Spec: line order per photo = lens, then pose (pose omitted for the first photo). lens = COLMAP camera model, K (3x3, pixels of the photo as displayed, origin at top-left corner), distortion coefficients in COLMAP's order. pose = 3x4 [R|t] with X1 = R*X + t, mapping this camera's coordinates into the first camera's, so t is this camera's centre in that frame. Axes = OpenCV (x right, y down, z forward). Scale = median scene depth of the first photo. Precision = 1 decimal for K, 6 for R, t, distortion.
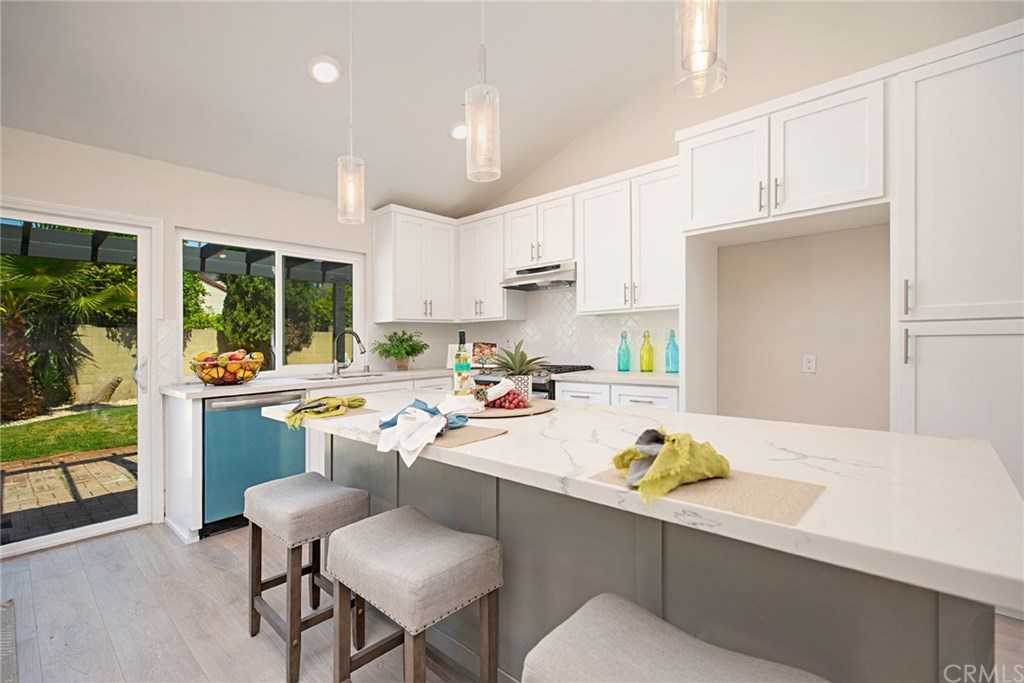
lens RADIAL K [[460.3, 0, 511.3], [0, 460.3, 339.7], [0, 0, 1]] dist [0.005397, 0.000404]
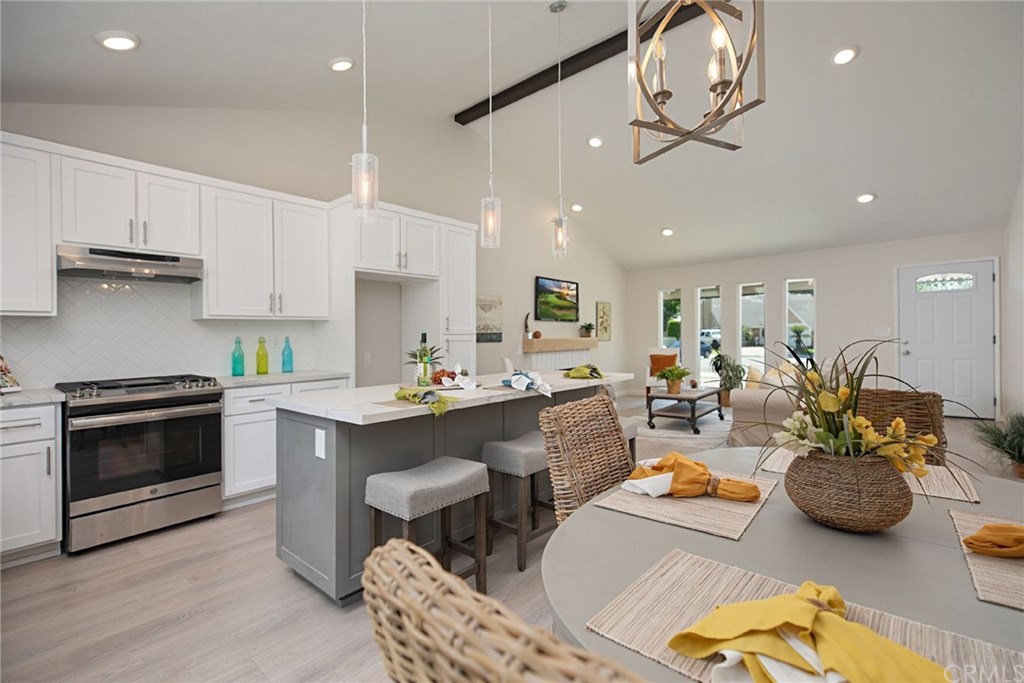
lens RADIAL K [[460.3, 0, 507.4], [0, 460.3, 340.0], [0, 0, 1]] dist [0.005397, 0.000404]
pose [[-0.006617, 0.017810, 0.999819, -1.046047], [0.022961, 0.999580, -0.017654, 0.027558], [-0.999714, 0.022840, -0.007023, 0.552299]]
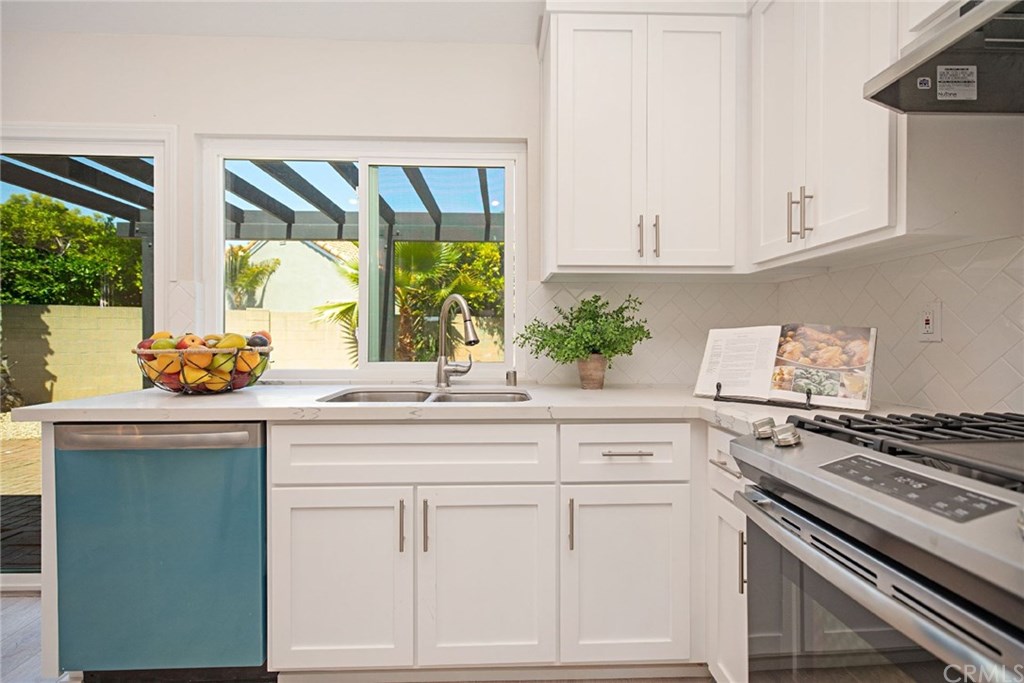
lens RADIAL K [[460.3, 0, 505.1], [0, 460.3, 335.6], [0, 0, 1]] dist [0.005397, 0.000404]
pose [[0.687837, 0.018527, -0.725628, 0.023249], [-0.014054, 0.999827, 0.012207, 0.012748], [0.725729, 0.001801, 0.687979, 0.624468]]
